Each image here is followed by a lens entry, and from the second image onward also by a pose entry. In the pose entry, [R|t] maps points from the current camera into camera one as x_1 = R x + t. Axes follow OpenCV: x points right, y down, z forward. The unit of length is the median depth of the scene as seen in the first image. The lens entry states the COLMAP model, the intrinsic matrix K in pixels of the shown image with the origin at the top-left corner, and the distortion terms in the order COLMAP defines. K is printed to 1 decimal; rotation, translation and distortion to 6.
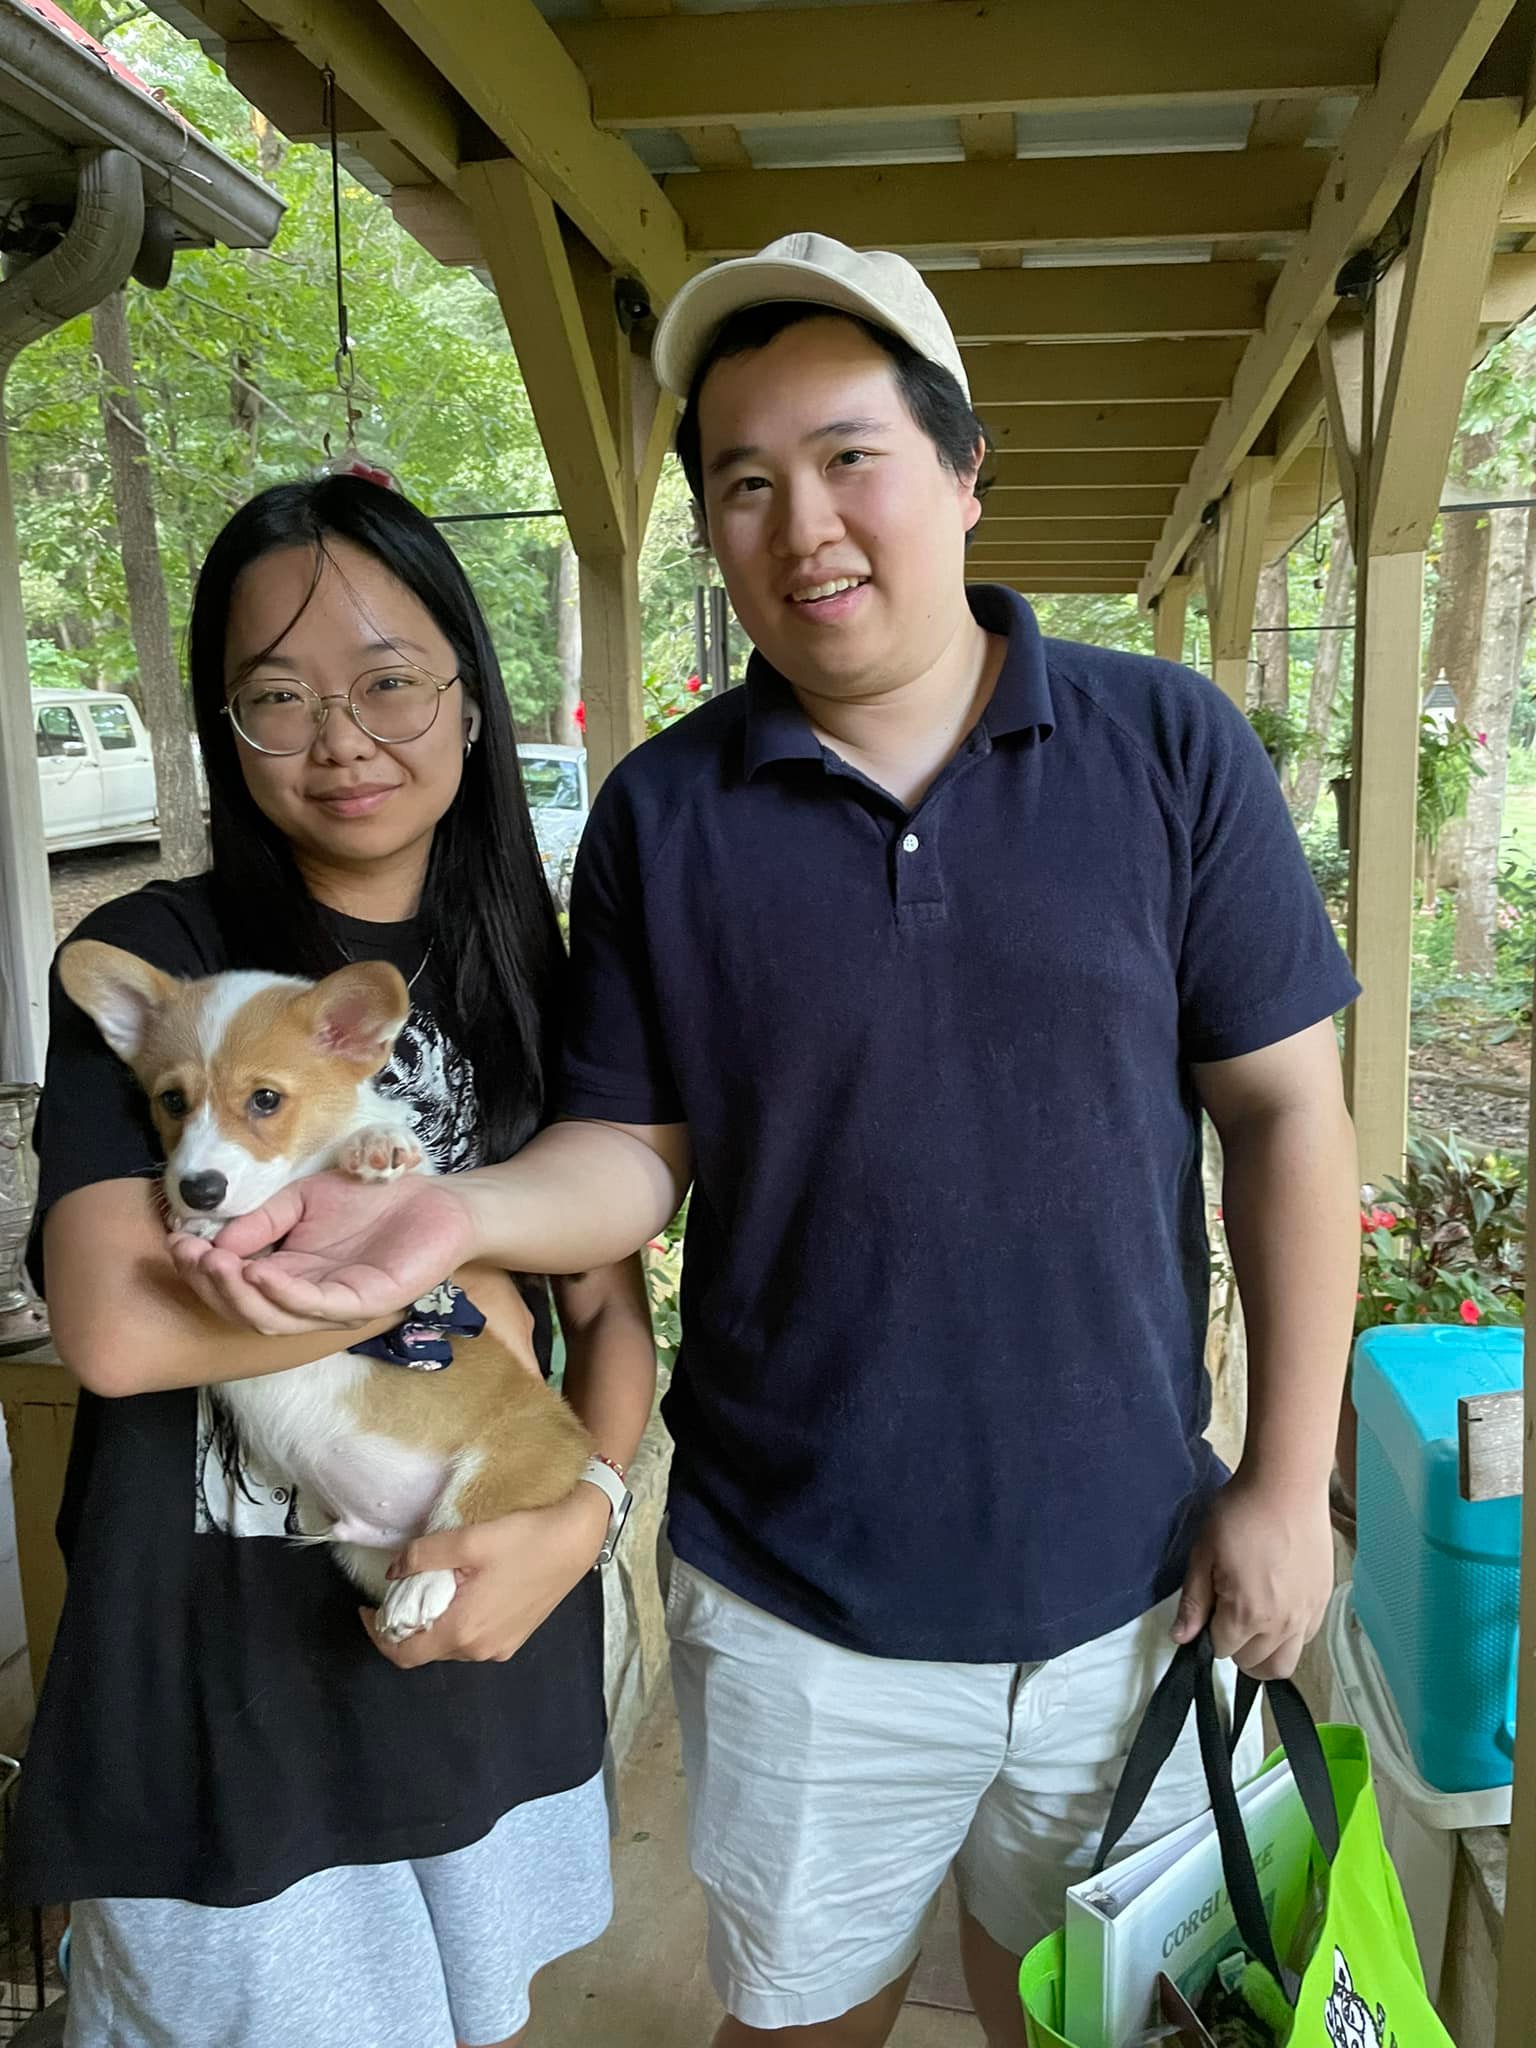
lens RADIAL K [[1507.3, 0, 787.8], [0, 1507.3, 1025.7], [0, 0, 1]] dist [0.044065, -0.076677]
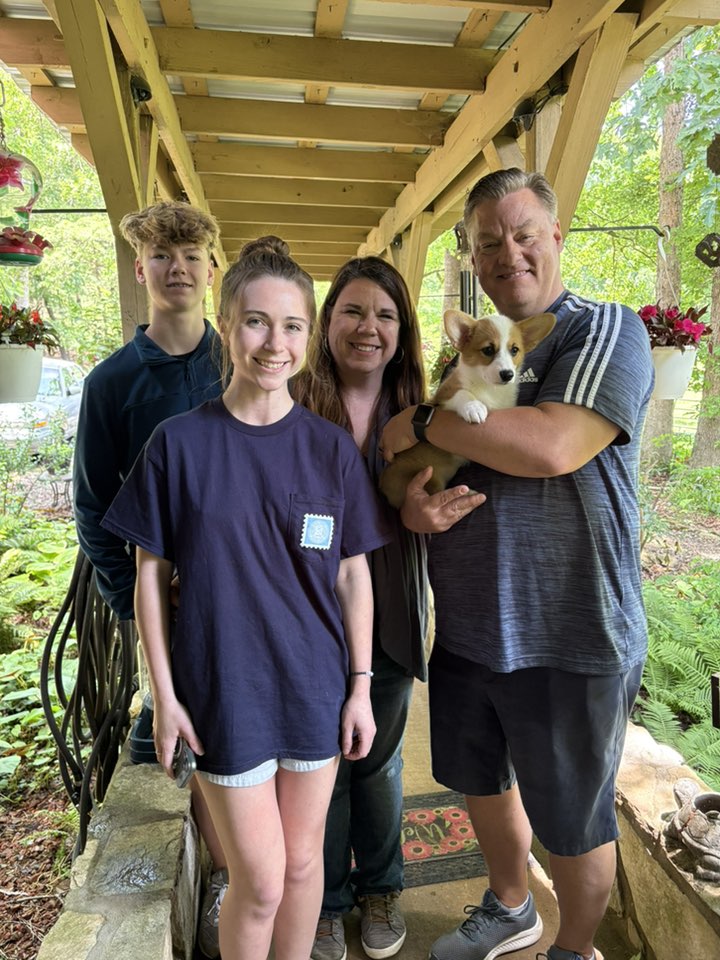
lens RADIAL K [[701.1, 0, 360.0], [0, 701.1, 480.0], [0, 0, 1]] dist [0.036912, -0.062496]
pose [[0.955618, -0.054693, 0.289489, -0.097288], [0.057792, 0.998326, -0.002162, -0.012587], [-0.288886, 0.018796, 0.957179, 0.133584]]
